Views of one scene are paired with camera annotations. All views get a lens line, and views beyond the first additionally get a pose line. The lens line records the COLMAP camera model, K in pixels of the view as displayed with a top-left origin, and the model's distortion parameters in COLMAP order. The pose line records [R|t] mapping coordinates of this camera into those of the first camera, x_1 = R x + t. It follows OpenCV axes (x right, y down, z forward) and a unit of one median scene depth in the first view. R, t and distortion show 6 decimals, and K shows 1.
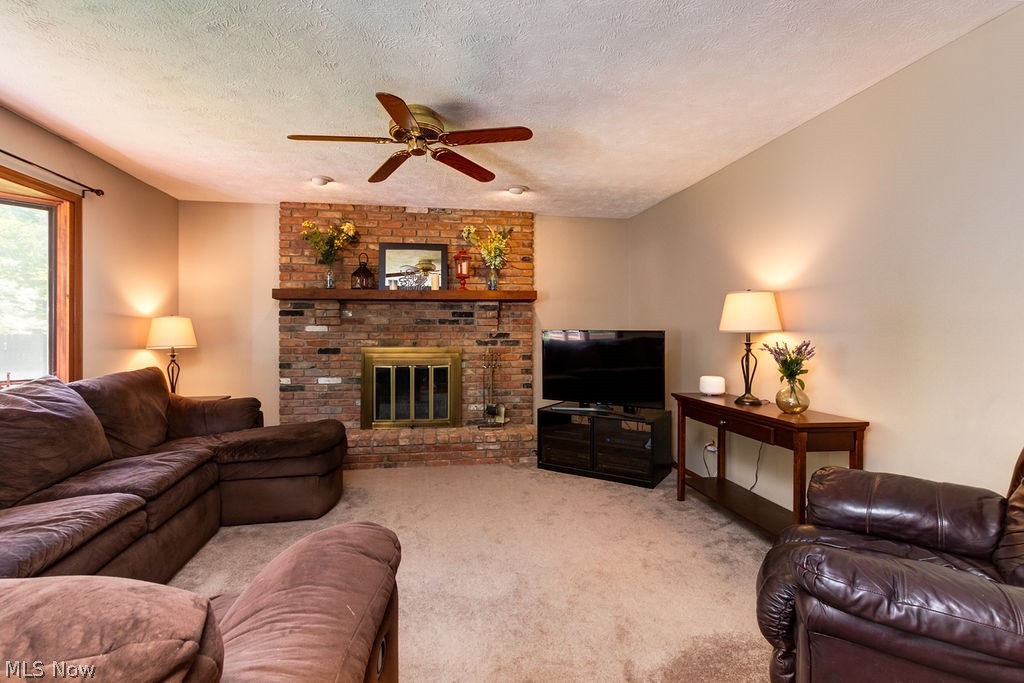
lens RADIAL K [[475.1, 0, 506.6], [0, 475.1, 330.9], [0, 0, 1]] dist [0.004337, -0.002916]
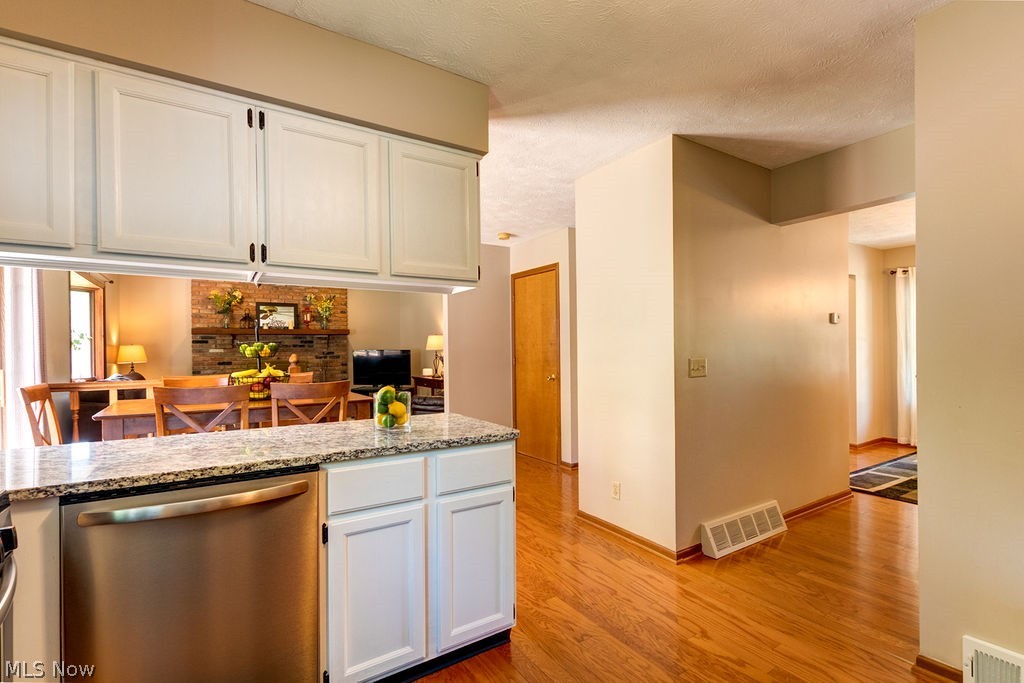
lens RADIAL K [[475.1, 0, 508.9], [0, 475.1, 350.5], [0, 0, 1]] dist [0.004337, -0.002916]
pose [[0.923933, -0.011916, 0.382369, -0.076719], [0.010424, 0.999928, 0.005973, -0.004804], [-0.382412, -0.001533, 0.923991, -1.021766]]
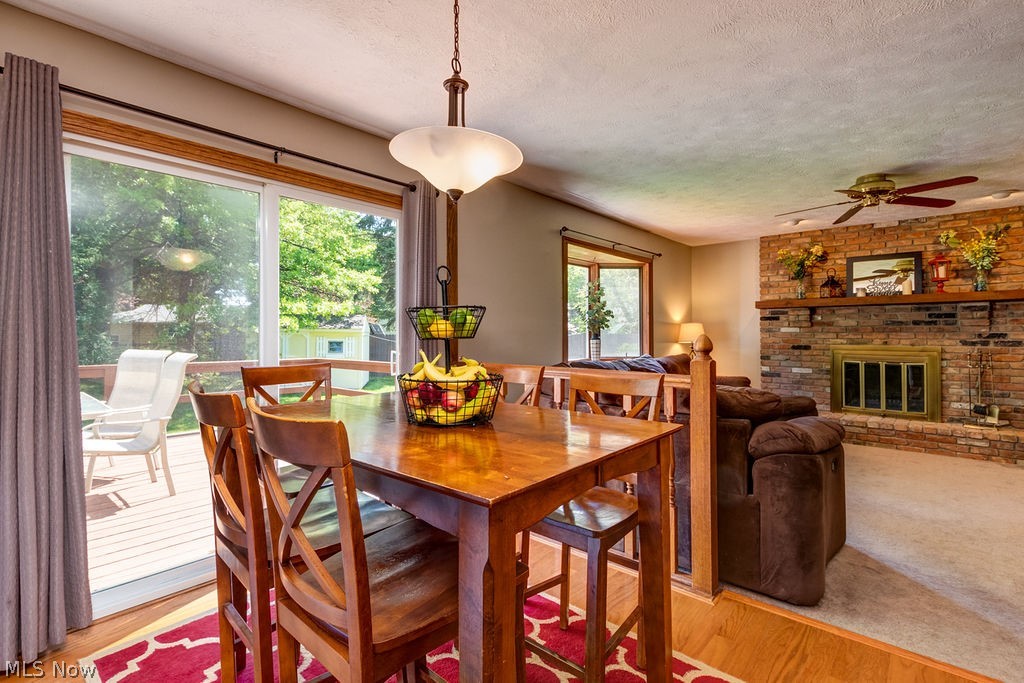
lens RADIAL K [[475.1, 0, 505.7], [0, 475.1, 324.7], [0, 0, 1]] dist [0.004337, -0.002916]
pose [[0.622250, -0.013401, -0.782704, 0.134969], [0.001757, 0.999875, -0.015722, 0.000386], [0.782817, 0.008408, 0.622196, -0.419860]]
